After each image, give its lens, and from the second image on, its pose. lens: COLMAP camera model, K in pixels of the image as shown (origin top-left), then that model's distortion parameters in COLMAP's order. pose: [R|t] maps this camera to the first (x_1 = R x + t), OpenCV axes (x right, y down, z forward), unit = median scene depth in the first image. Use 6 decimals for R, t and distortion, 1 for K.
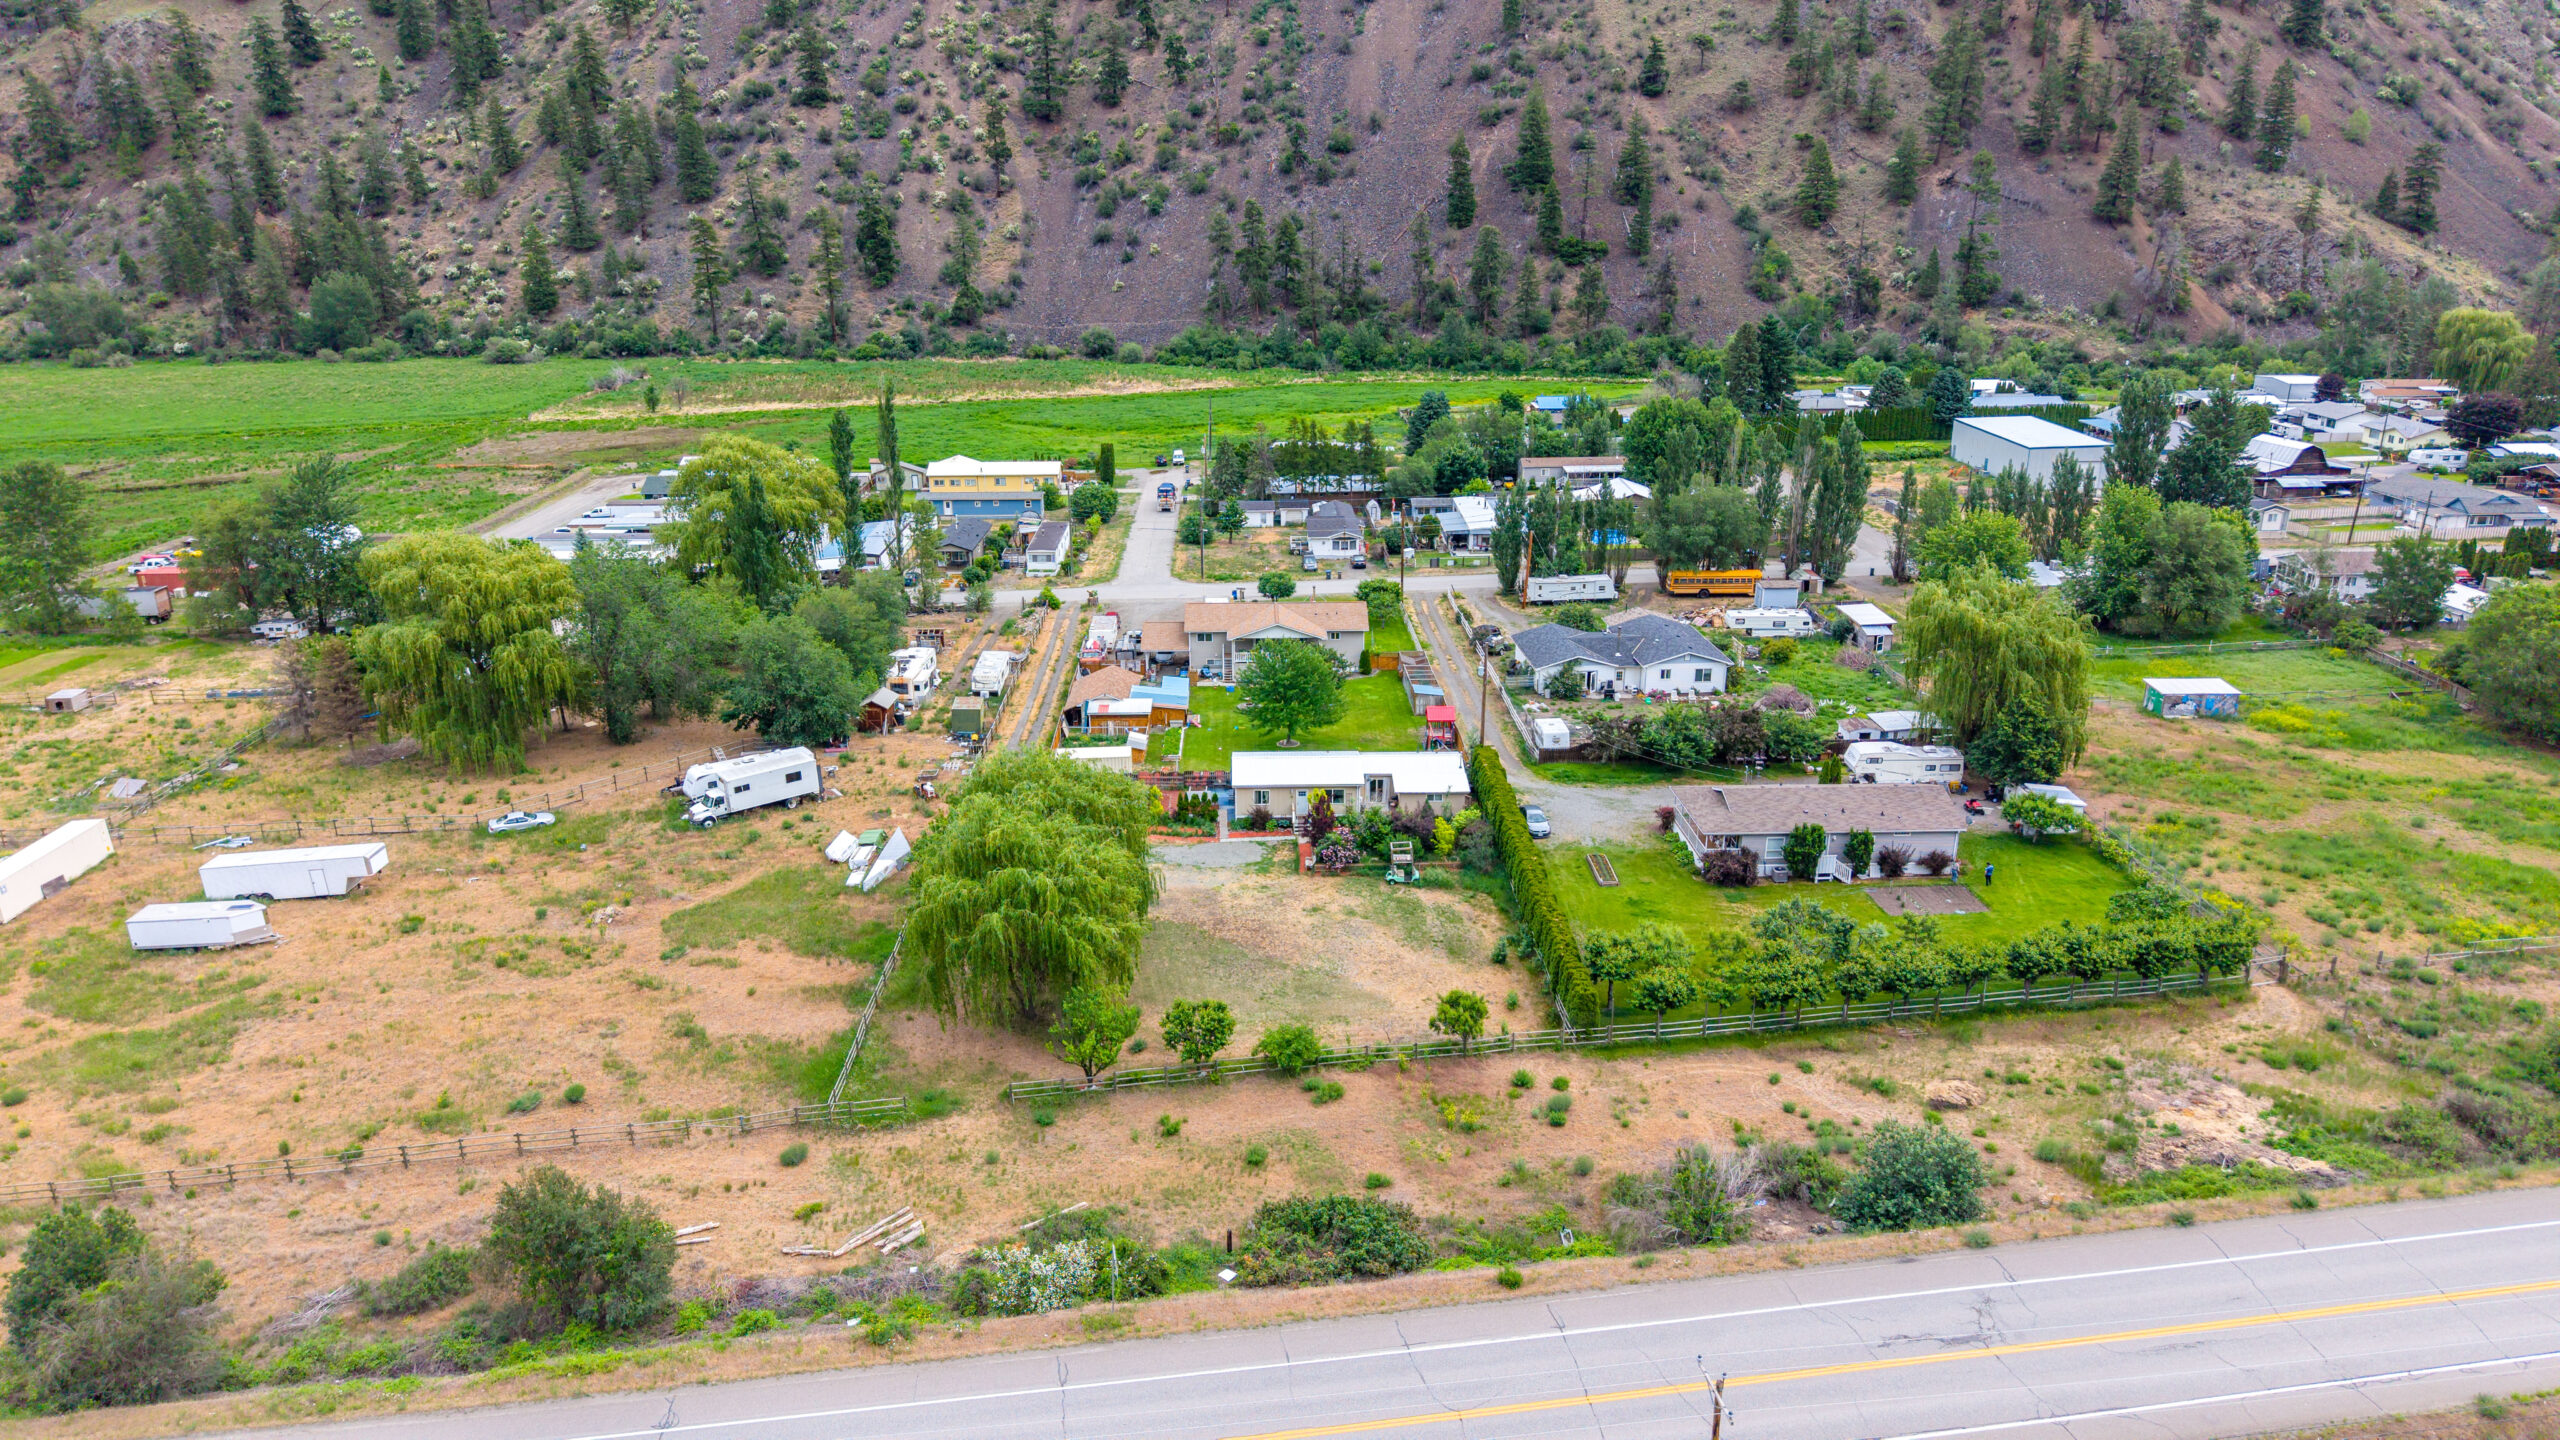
lens RADIAL K [[1713.7, 0, 1280.0], [0, 1713.7, 720.0], [0, 0, 1]] dist [0.025578, -0.027151]
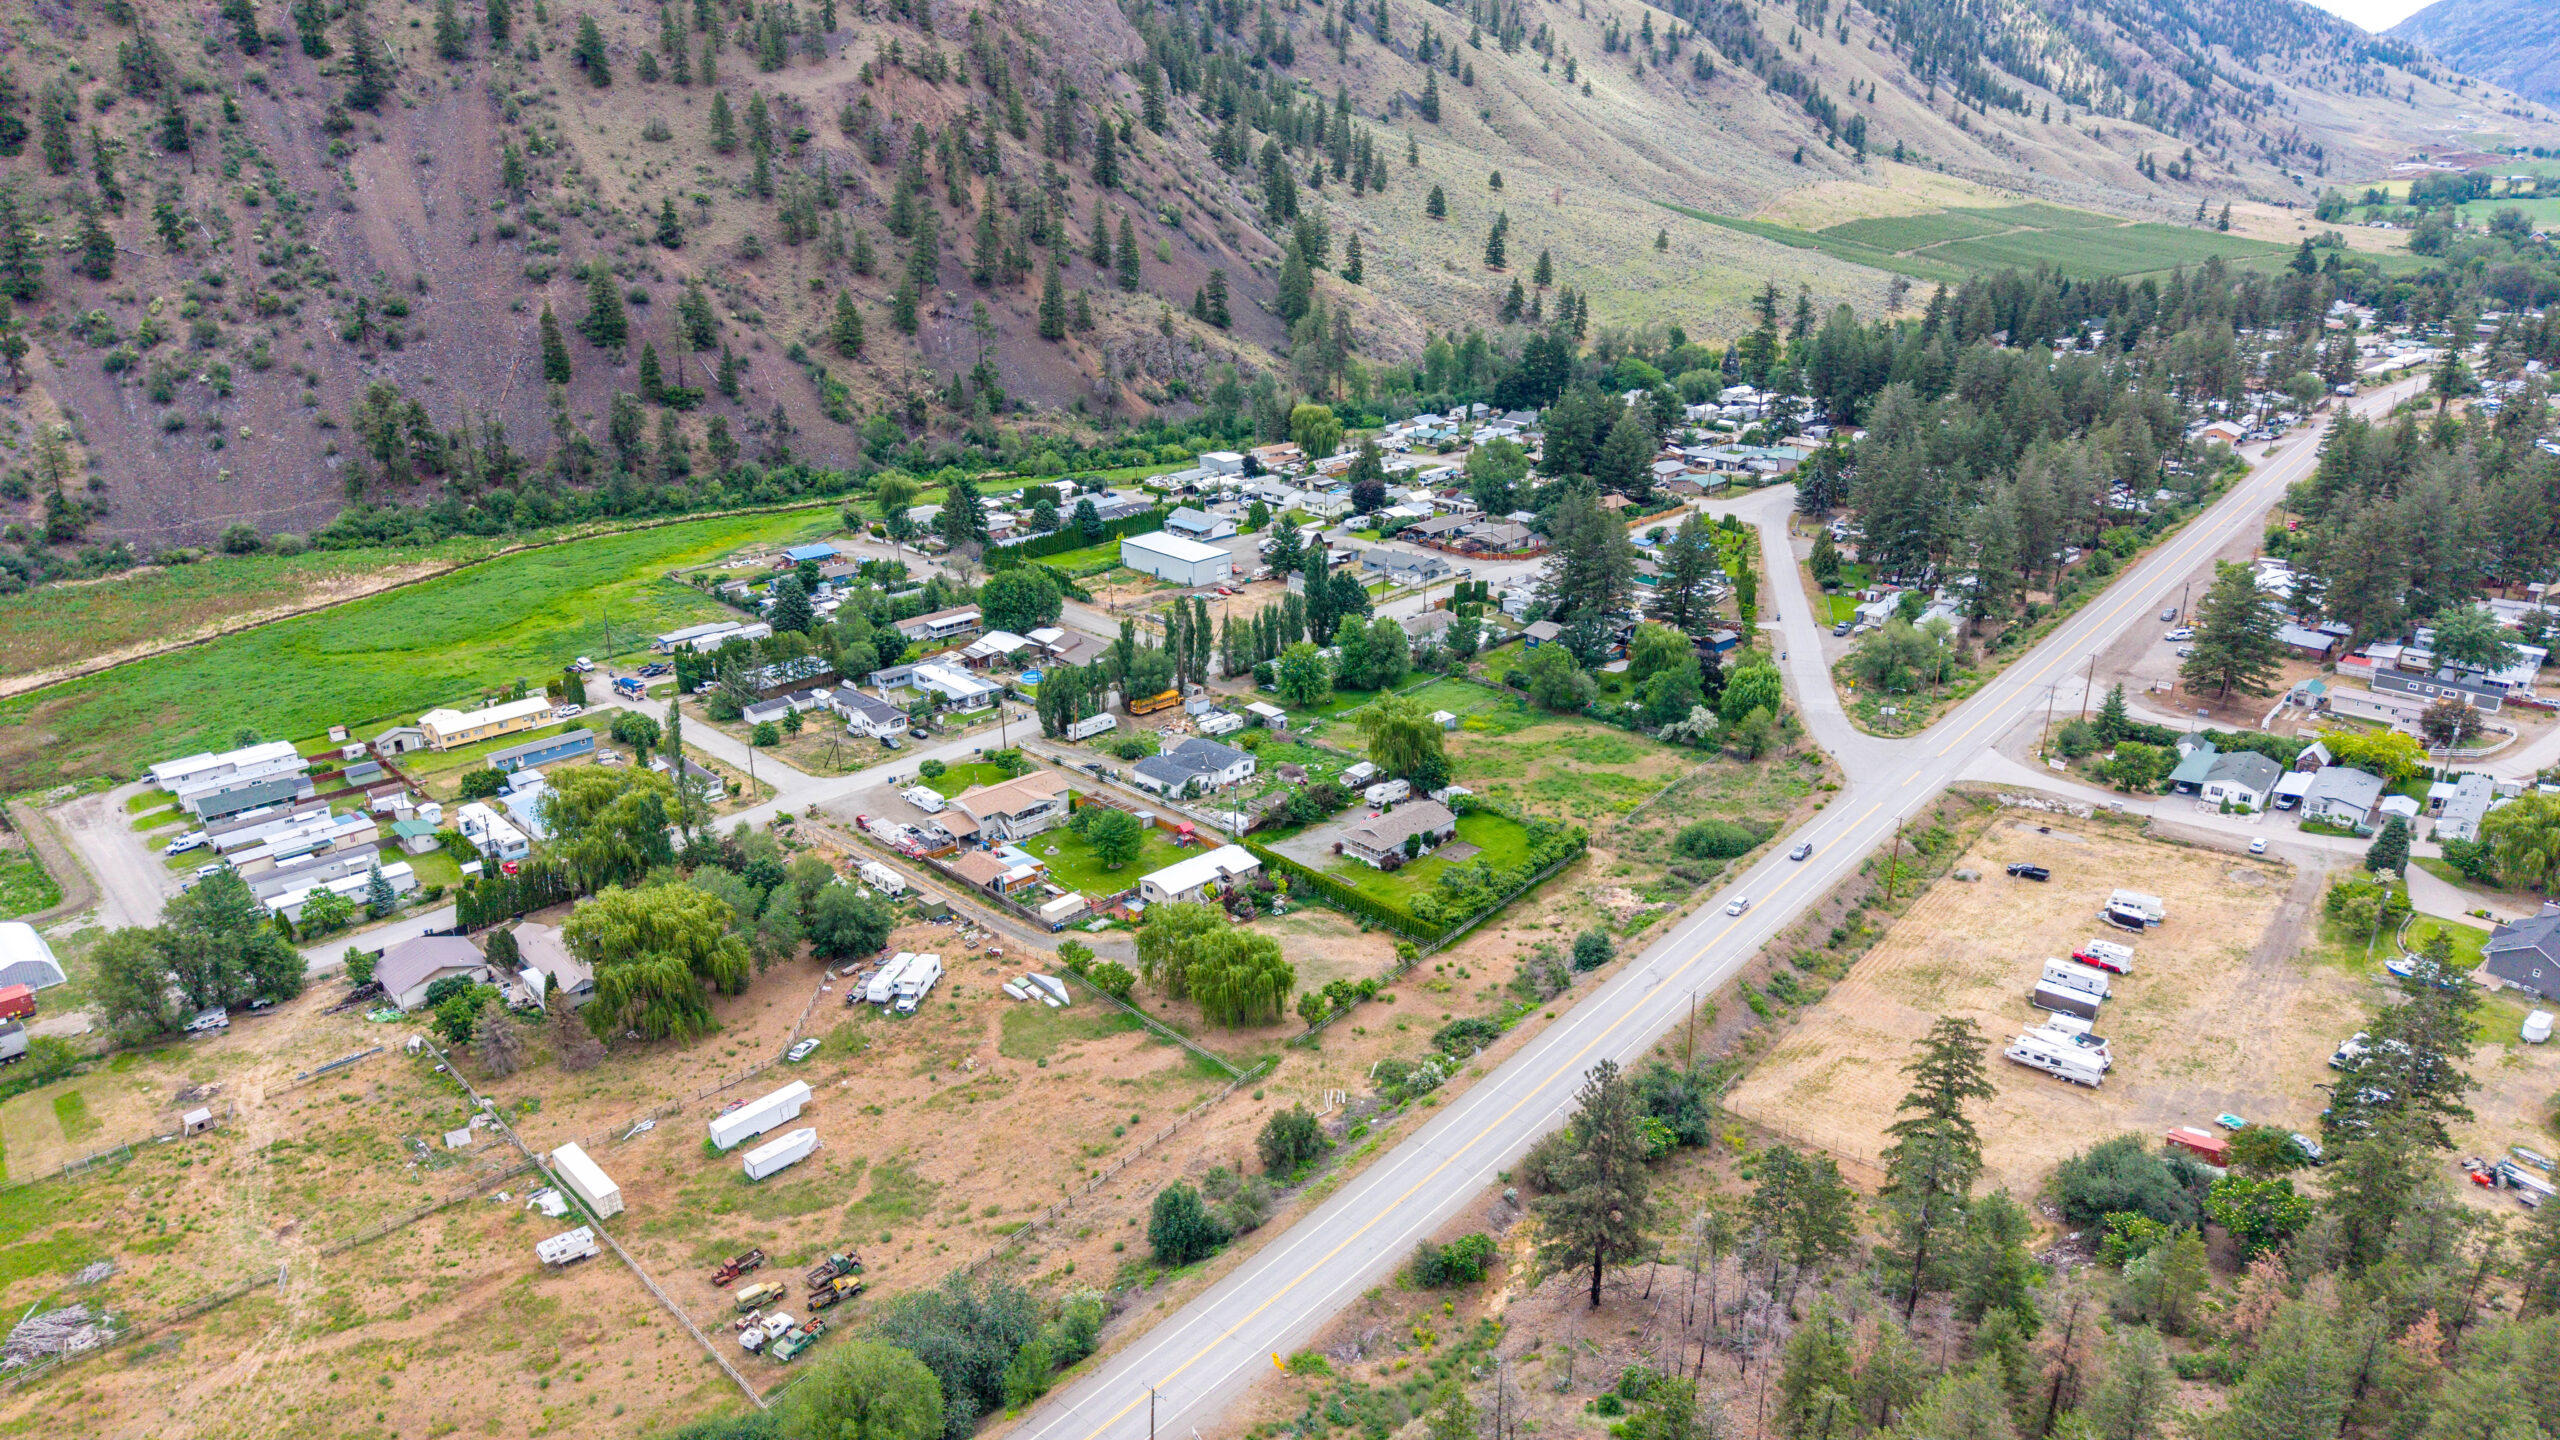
lens RADIAL K [[1708.1, 0, 1280.0], [0, 1708.1, 720.0], [0, 0, 1]] dist [0.039483, -0.038025]
pose [[0.741815, -0.233768, 0.628540, -0.304050], [0.213415, 0.970840, 0.109201, -0.093130], [-0.635739, 0.053133, 0.770073, -0.159727]]
